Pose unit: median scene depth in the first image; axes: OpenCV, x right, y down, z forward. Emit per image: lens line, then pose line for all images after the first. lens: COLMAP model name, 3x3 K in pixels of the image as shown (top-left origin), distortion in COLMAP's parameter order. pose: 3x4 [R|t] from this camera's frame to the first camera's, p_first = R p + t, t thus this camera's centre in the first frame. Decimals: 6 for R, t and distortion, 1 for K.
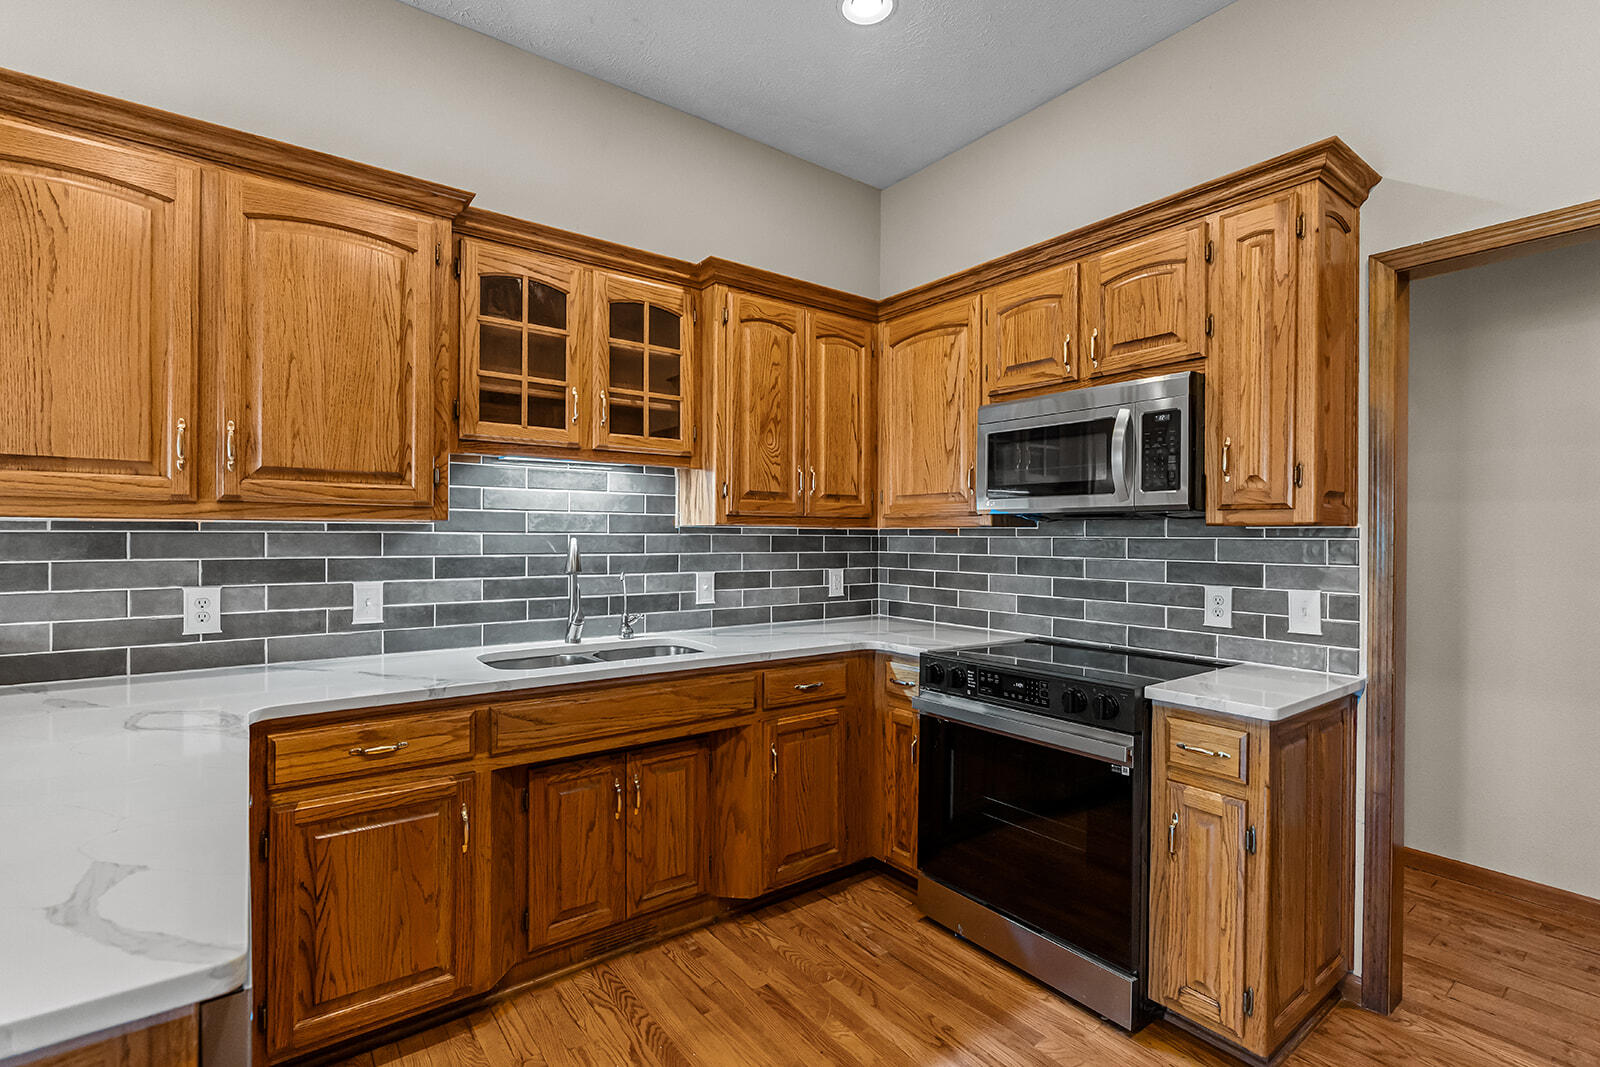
lens RADIAL K [[723.2, 0, 799.3], [0, 723.2, 526.6], [0, 0, 1]] dist [-0.001118, 0.000376]
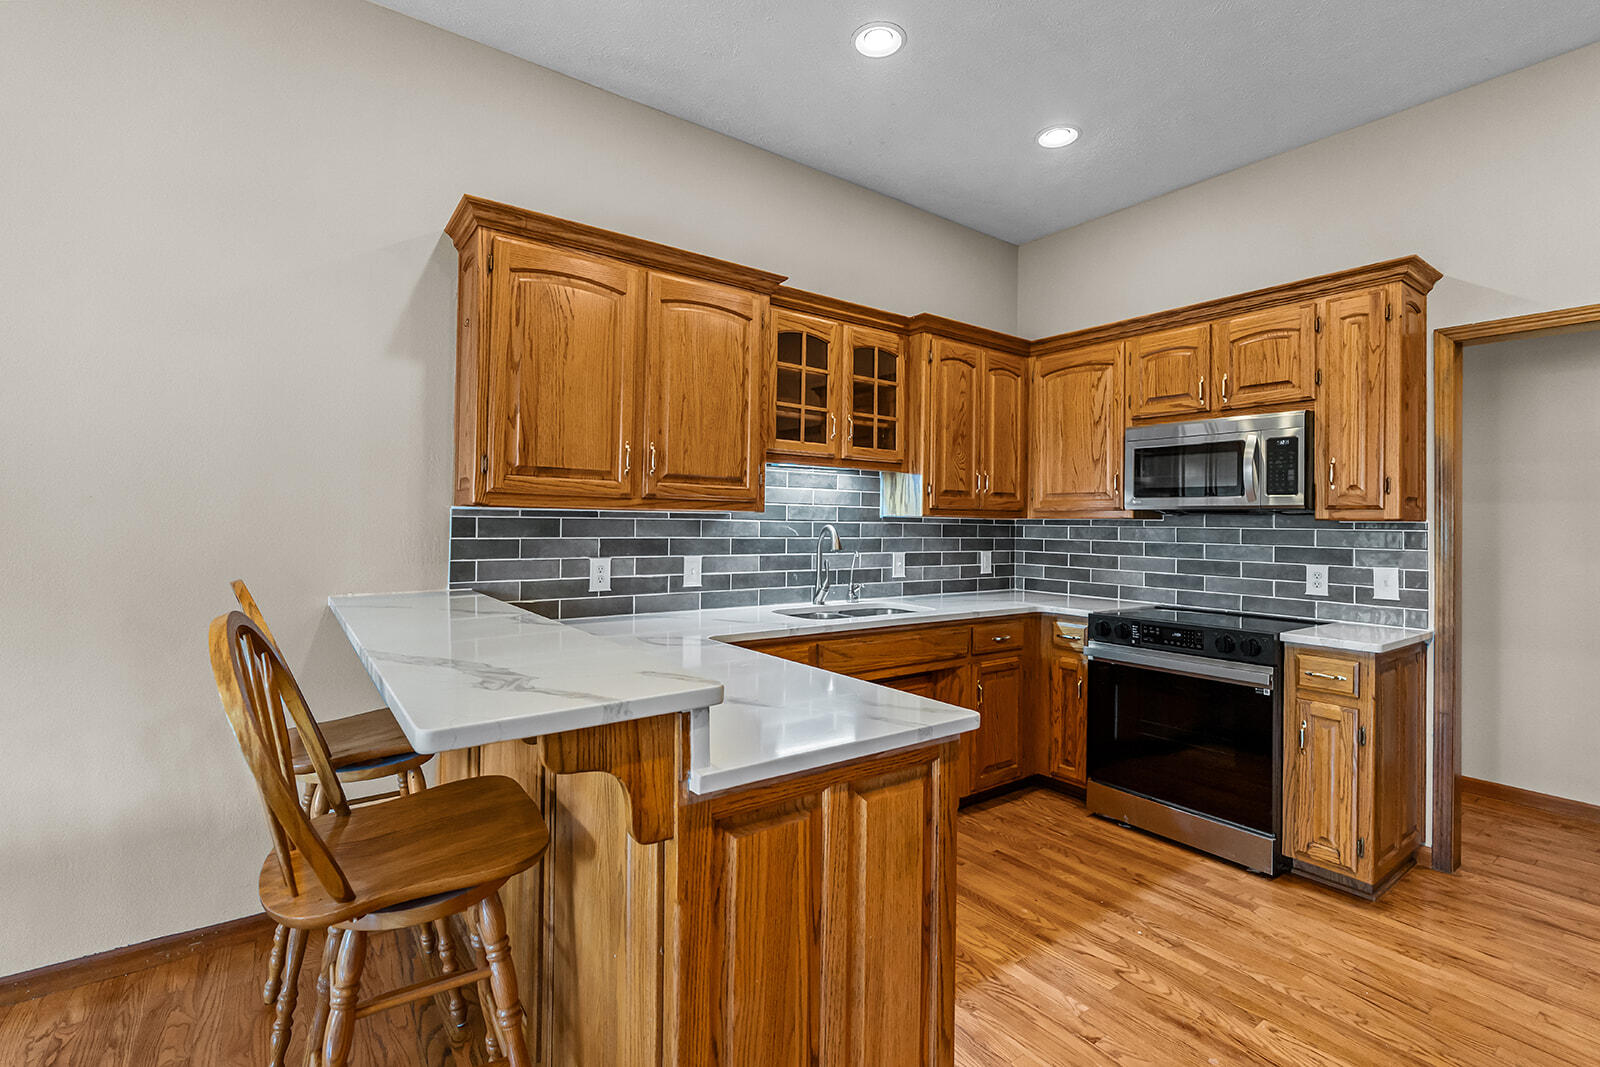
lens RADIAL K [[722.4, 0, 804.3], [0, 722.4, 502.3], [0, 0, 1]] dist [0.002641, 0.000620]
pose [[0.999960, 0.008791, -0.001677, -0.380882], [-0.008818, 0.999824, -0.016556, -0.003768], [0.001531, 0.016570, 0.999862, -0.357962]]
